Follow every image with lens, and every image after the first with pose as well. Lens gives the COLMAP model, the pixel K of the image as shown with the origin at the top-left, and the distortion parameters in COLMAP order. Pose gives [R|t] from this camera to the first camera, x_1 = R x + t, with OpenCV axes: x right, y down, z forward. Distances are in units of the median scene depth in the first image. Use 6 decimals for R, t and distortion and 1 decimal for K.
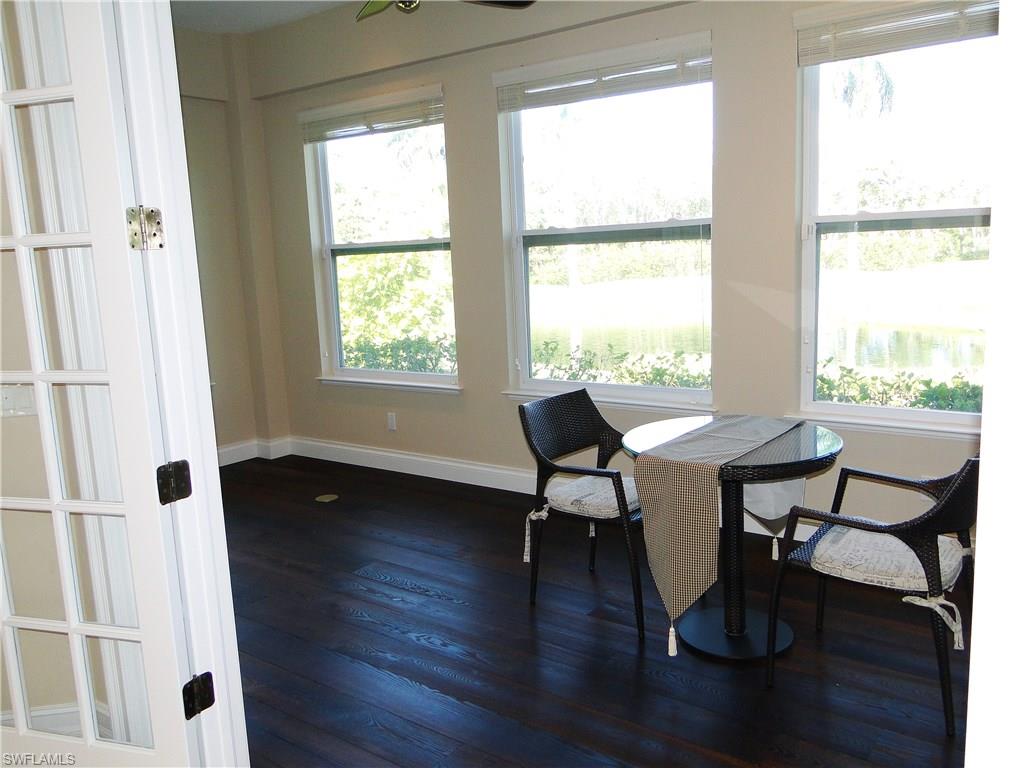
lens RADIAL K [[837.0, 0, 512.0], [0, 837.0, 384.0], [0, 0, 1]] dist [-0.005577, -0.000103]
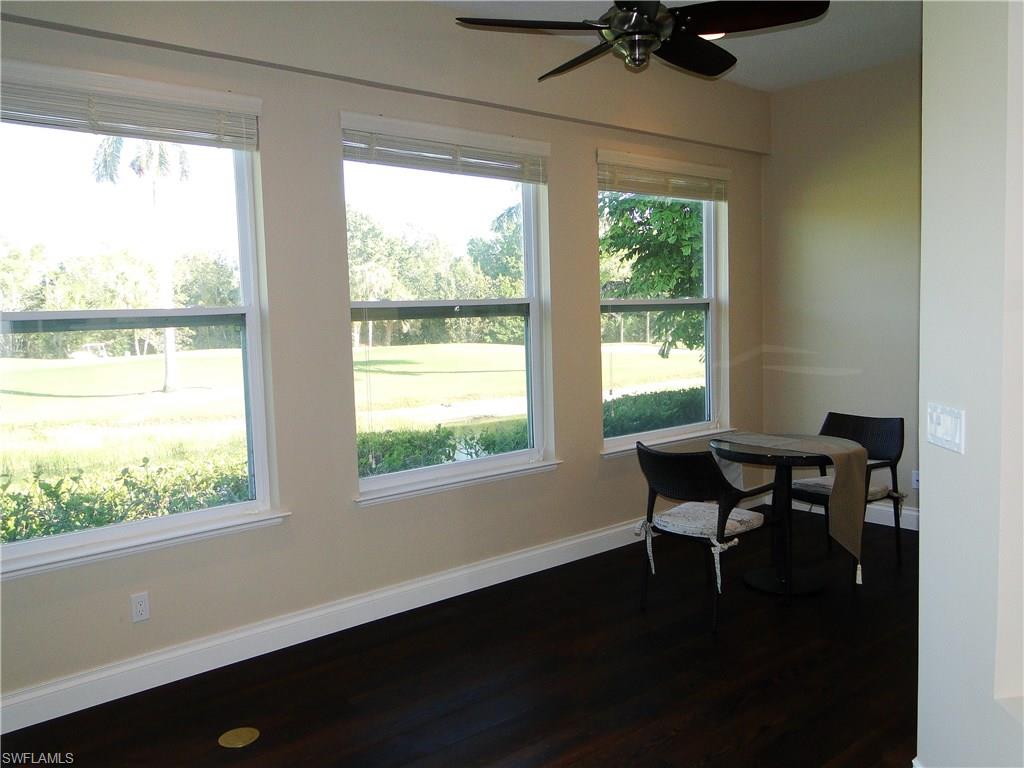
lens RADIAL K [[837.0, 0, 512.0], [0, 837.0, 384.0], [0, 0, 1]] dist [-0.005577, -0.000103]
pose [[0.222263, -0.041962, 0.974083, -0.790762], [0.180051, 0.983656, 0.001291, -0.077411], [-0.958218, 0.175098, 0.226185, 0.693210]]
